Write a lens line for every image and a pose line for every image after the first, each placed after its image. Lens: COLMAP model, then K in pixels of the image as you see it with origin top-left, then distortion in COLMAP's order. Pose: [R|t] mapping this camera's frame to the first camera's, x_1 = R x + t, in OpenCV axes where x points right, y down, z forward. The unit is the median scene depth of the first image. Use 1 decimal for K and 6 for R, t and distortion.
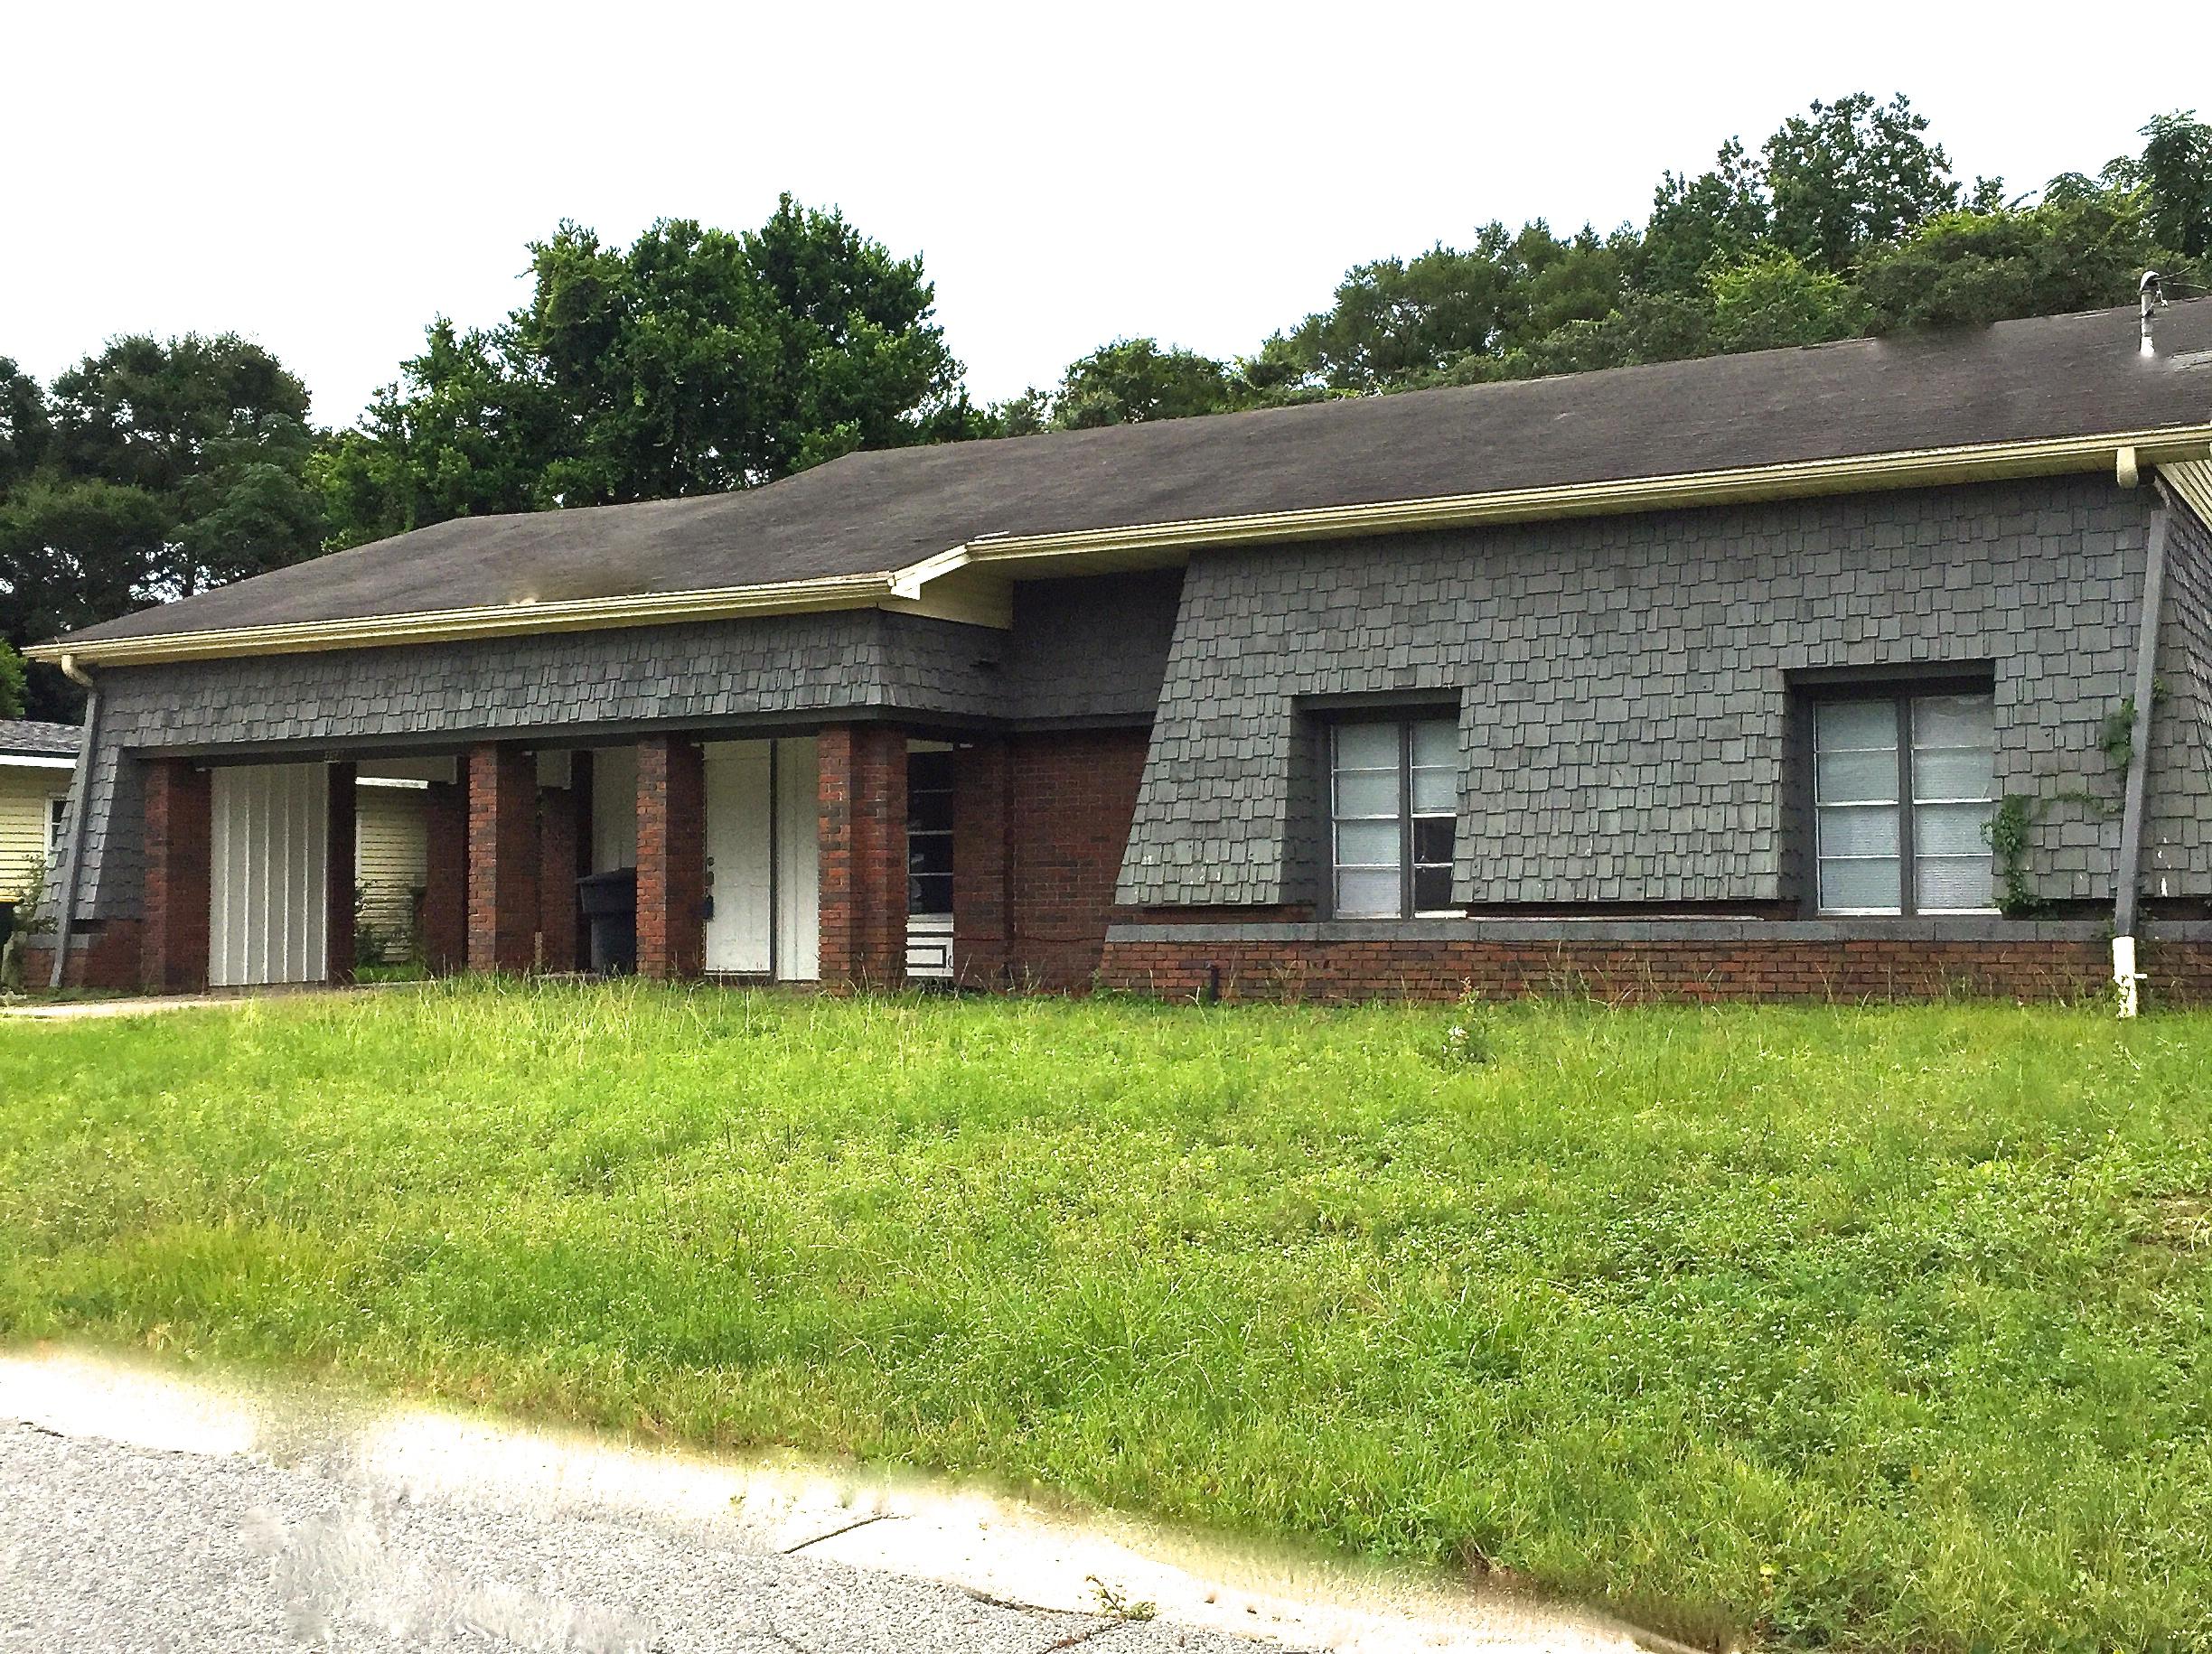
lens RADIAL K [[2462.5, 0, 1105.9], [0, 2462.5, 811.3], [0, 0, 1]] dist [0.050565, 0.000000]
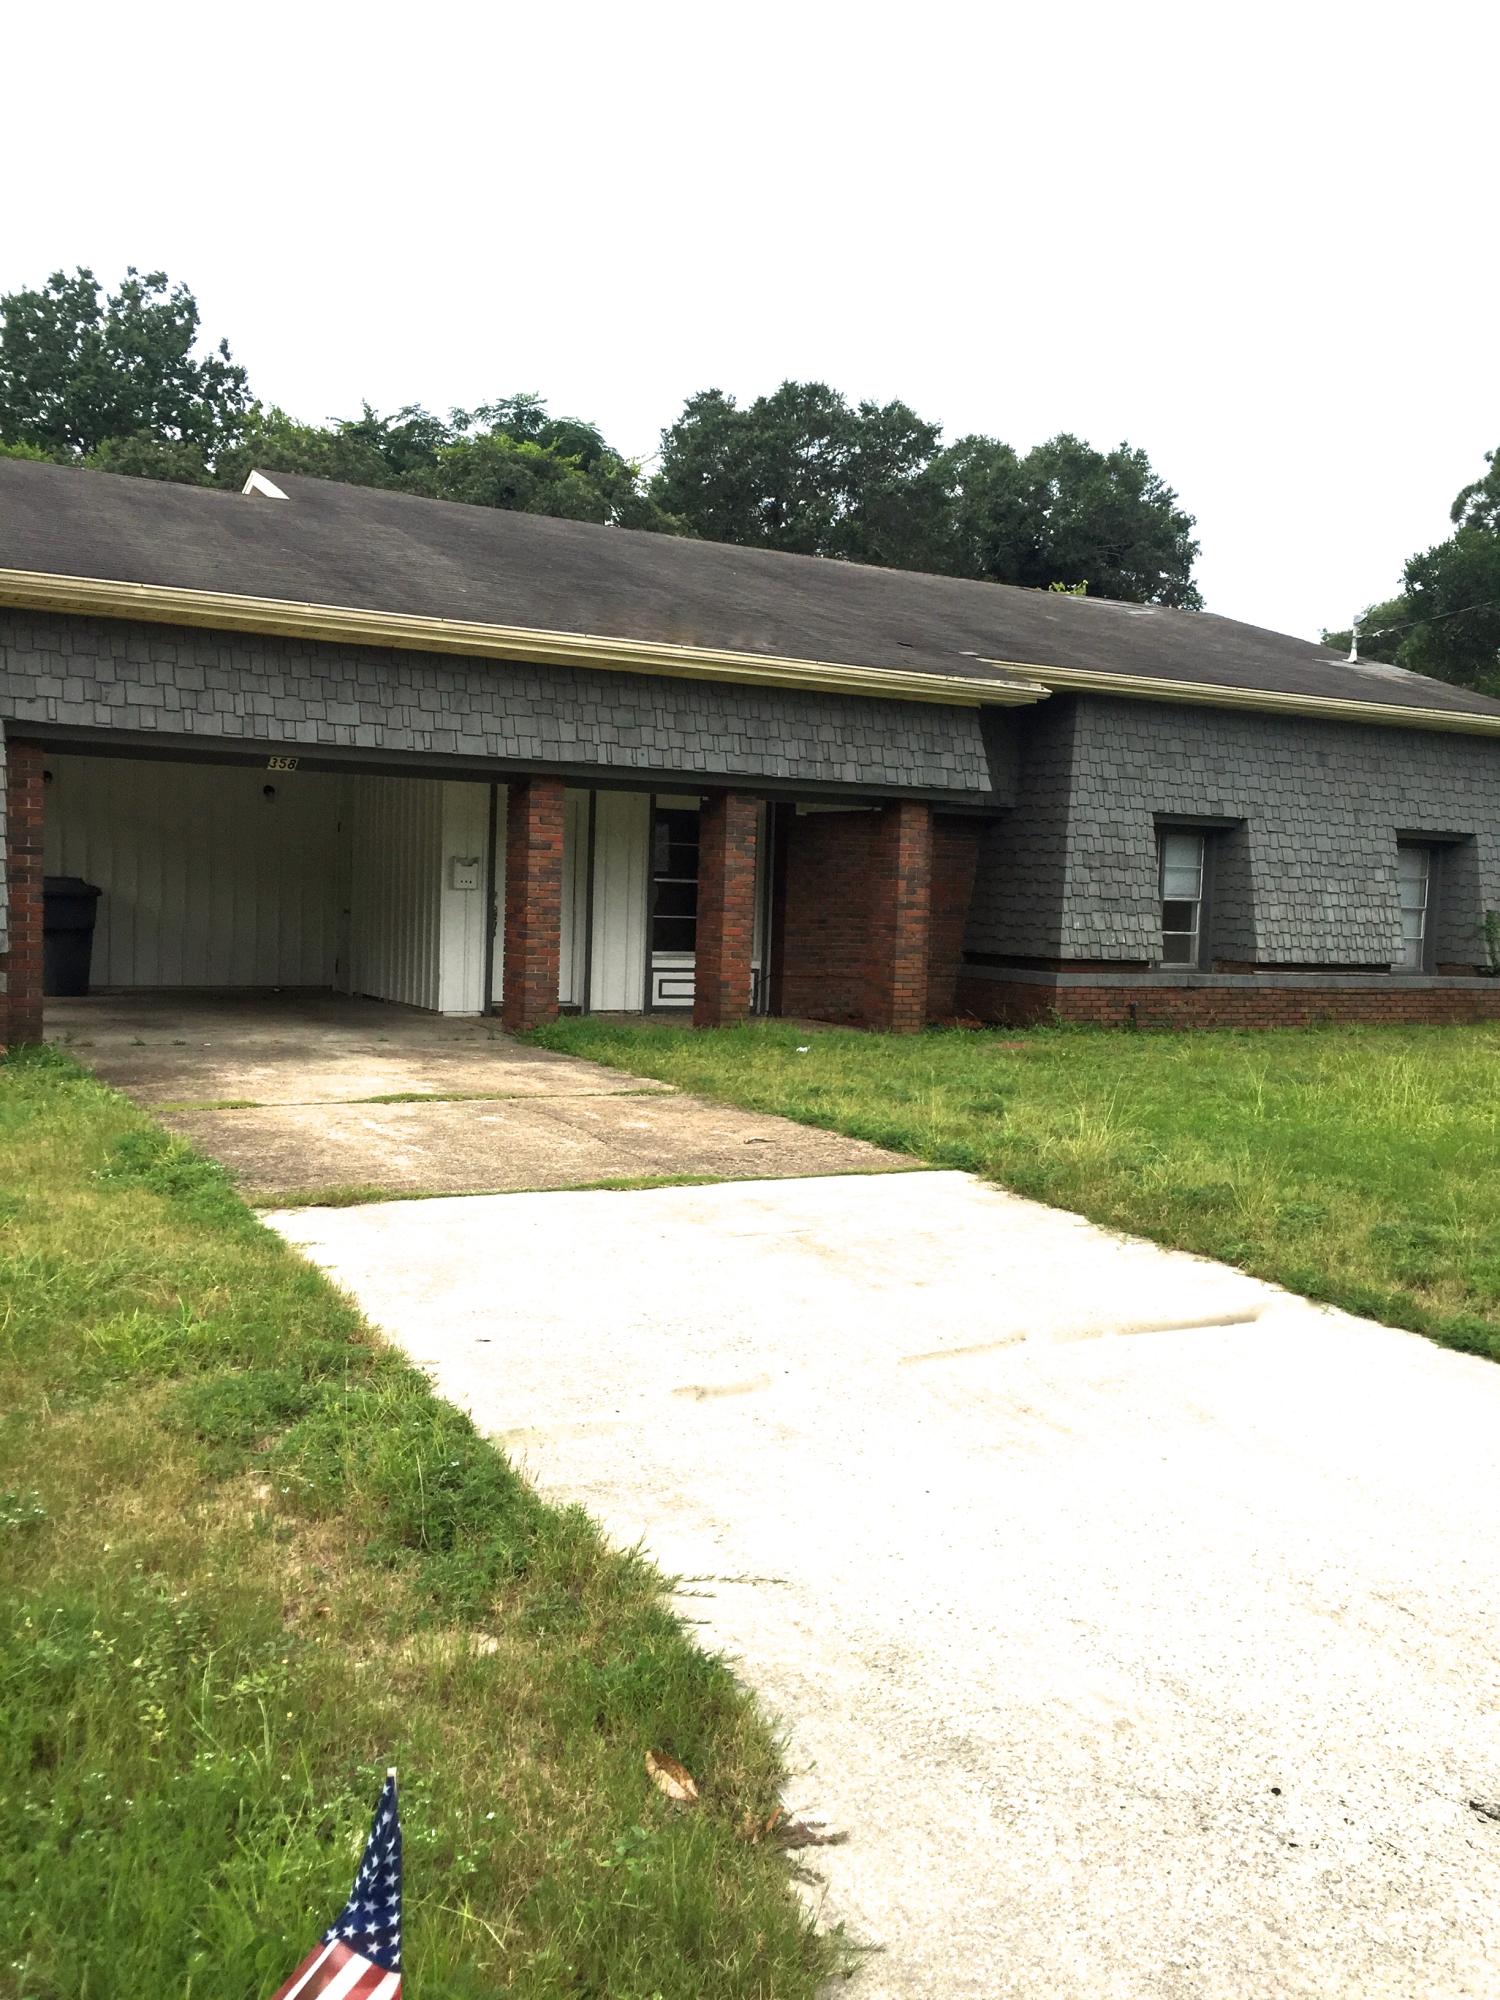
lens RADIAL K [[1688.7, 0, 736.7], [0, 1688.7, 1017.0], [0, 0, 1]] dist [0.045277, -0.013459]
pose [[0.551657, -0.028783, 0.833574, -0.873992], [-0.069092, 0.994393, 0.080060, 0.008705], [-0.831205, -0.101759, 0.546575, 0.659877]]
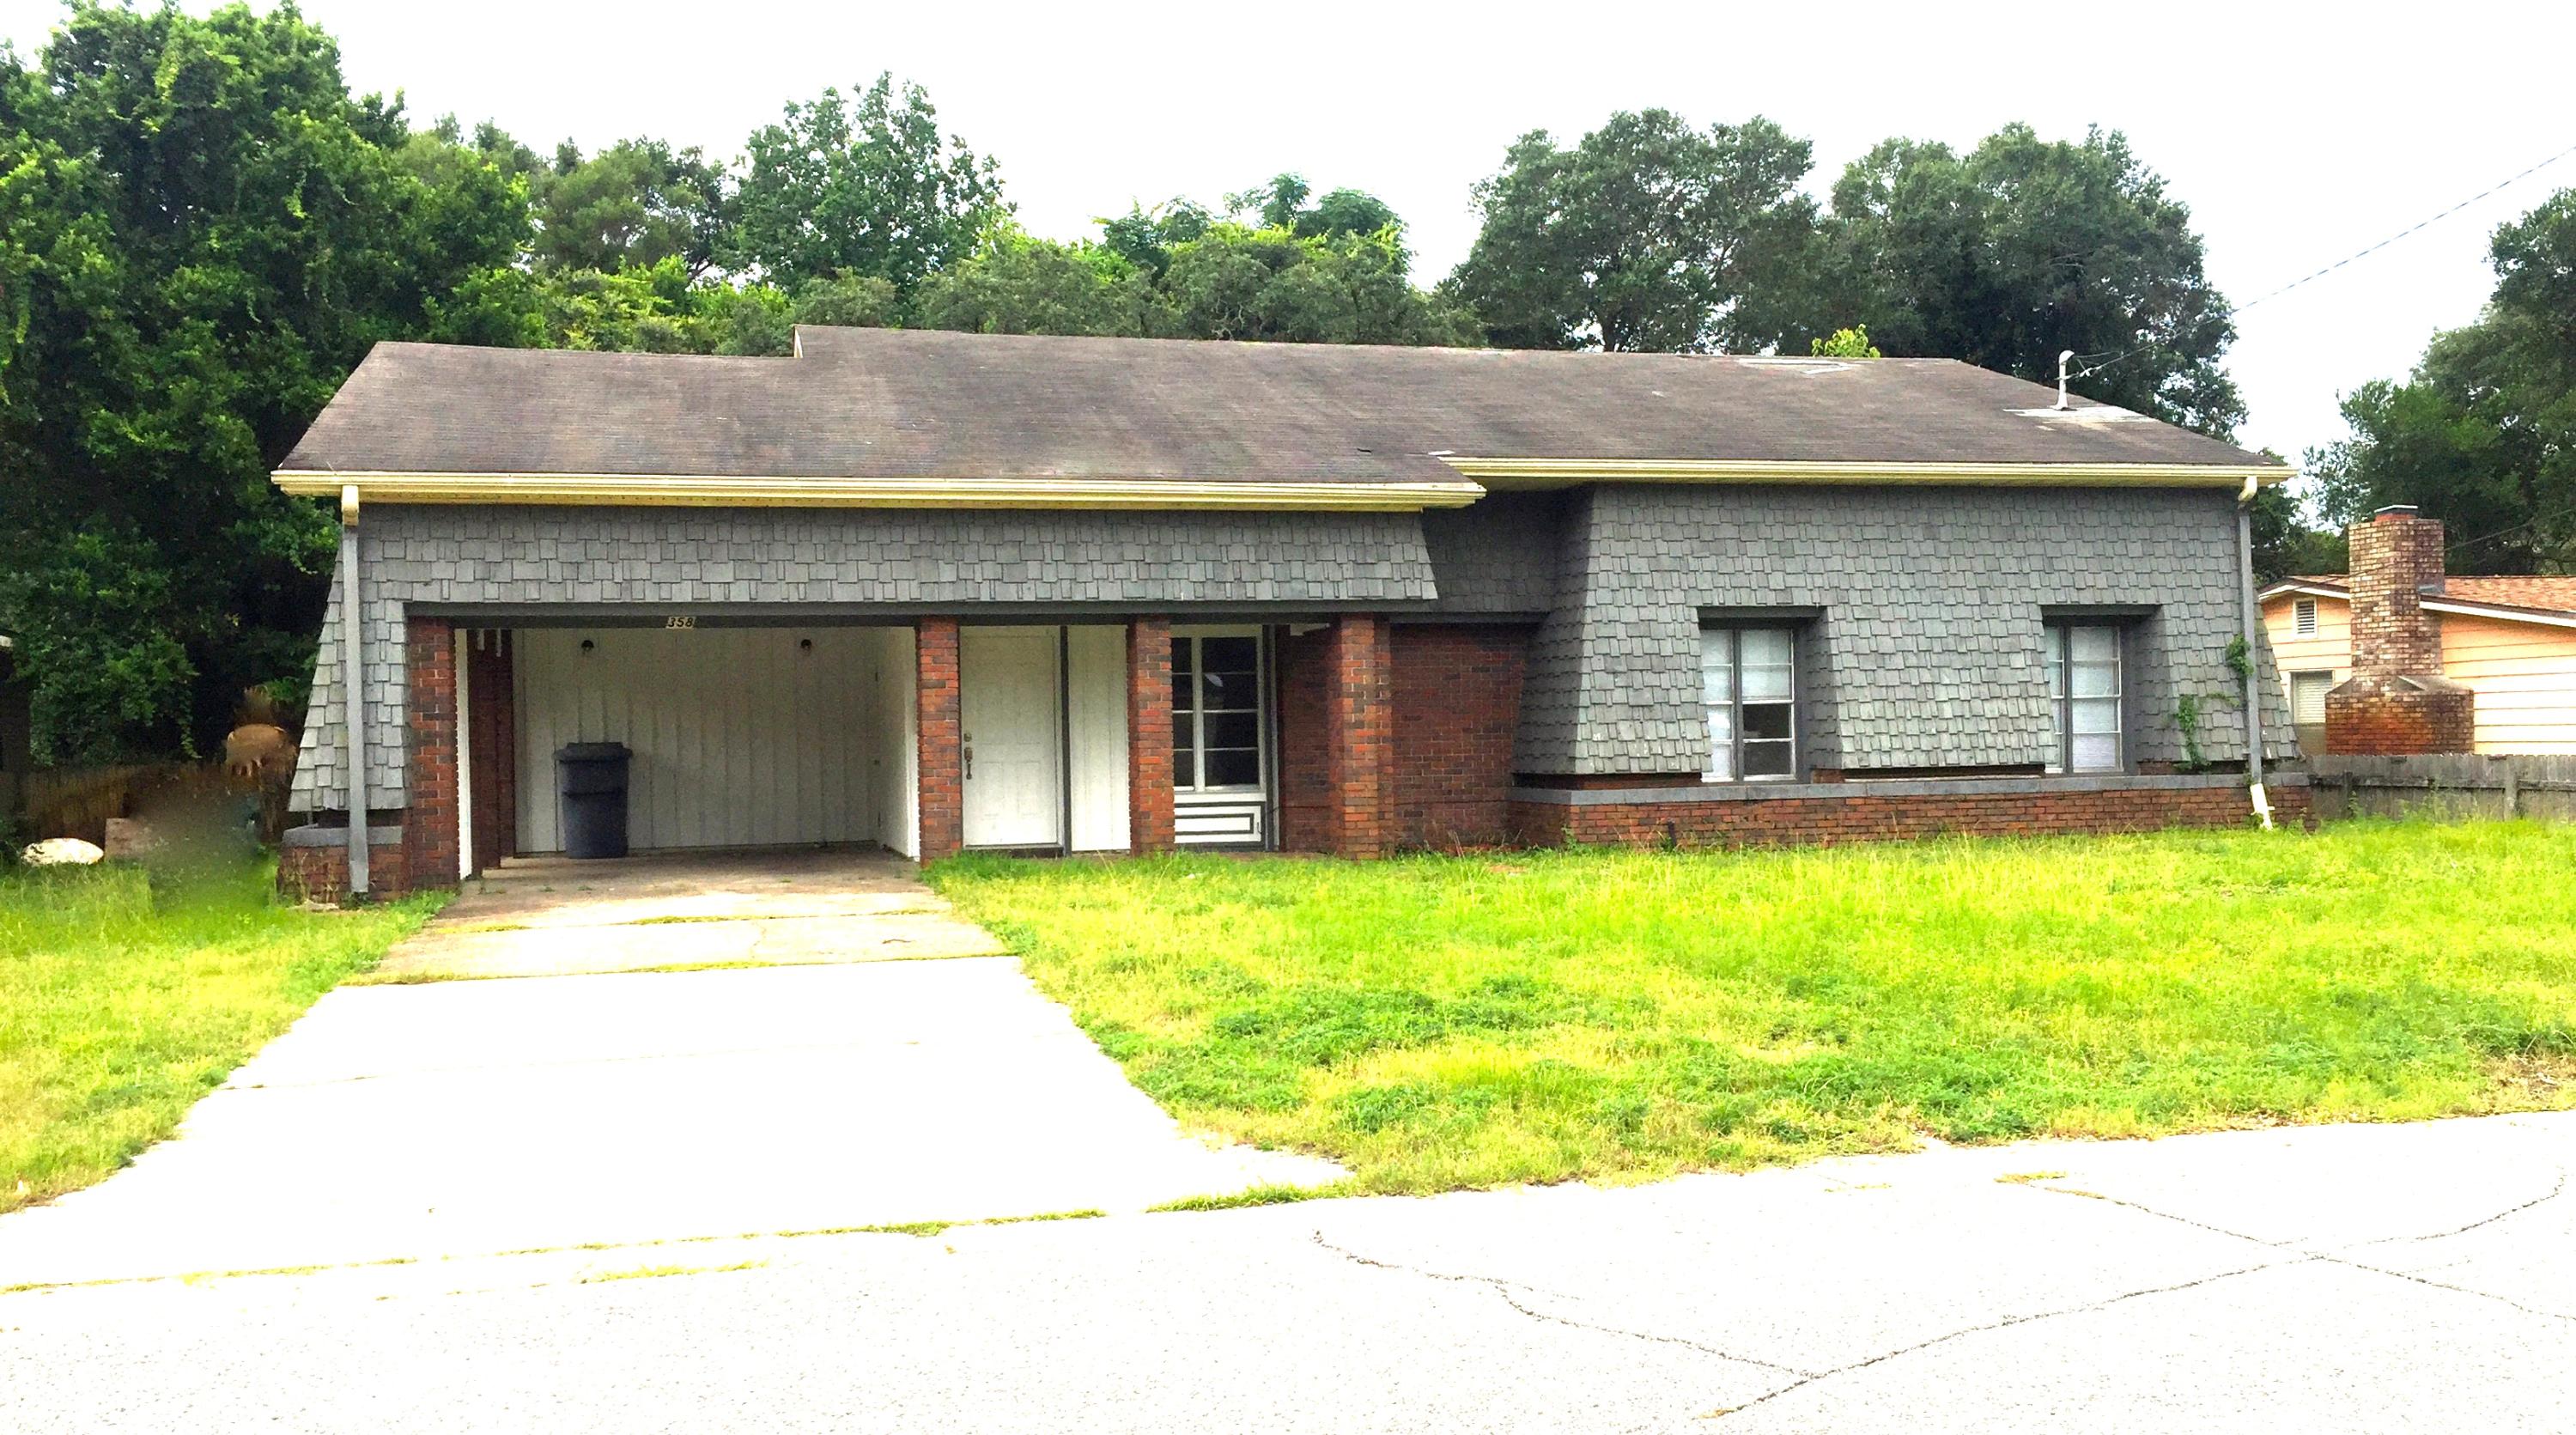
lens RADIAL K [[2173.2, 0, 1286.6], [0, 2173.2, 732.7], [0, 0, 1]] dist [0.043803, 0.015655]
pose [[0.739048, -0.000379, 0.673653, -0.836644], [-0.013555, 0.999789, 0.015433, 0.003494], [-0.673517, -0.020537, 0.738887, 0.318092]]
